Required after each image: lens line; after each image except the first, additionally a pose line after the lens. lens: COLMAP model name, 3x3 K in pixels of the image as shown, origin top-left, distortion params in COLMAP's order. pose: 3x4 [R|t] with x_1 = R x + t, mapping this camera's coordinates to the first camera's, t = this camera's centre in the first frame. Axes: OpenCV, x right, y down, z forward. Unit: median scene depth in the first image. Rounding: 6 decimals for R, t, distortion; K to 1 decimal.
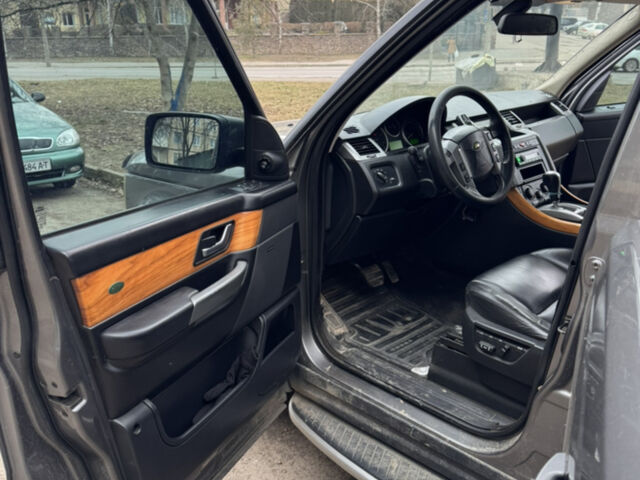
lens RADIAL K [[588.8, 0, 320.0], [0, 588.8, 240.0], [0, 0, 1]] dist [0.150964, -0.281681]
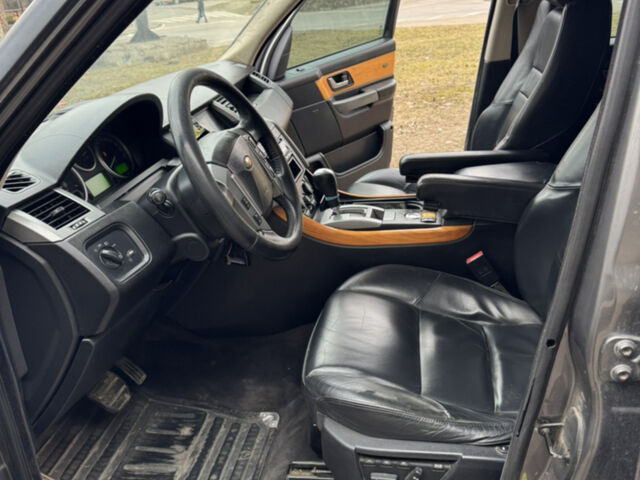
lens RADIAL K [[588.8, 0, 320.0], [0, 588.8, 240.0], [0, 0, 1]] dist [0.150964, -0.281681]
pose [[0.792073, -0.293602, 0.535180, -0.028943], [0.269184, 0.954882, 0.125457, -0.133448], [-0.547868, 0.044691, 0.835370, 0.435527]]
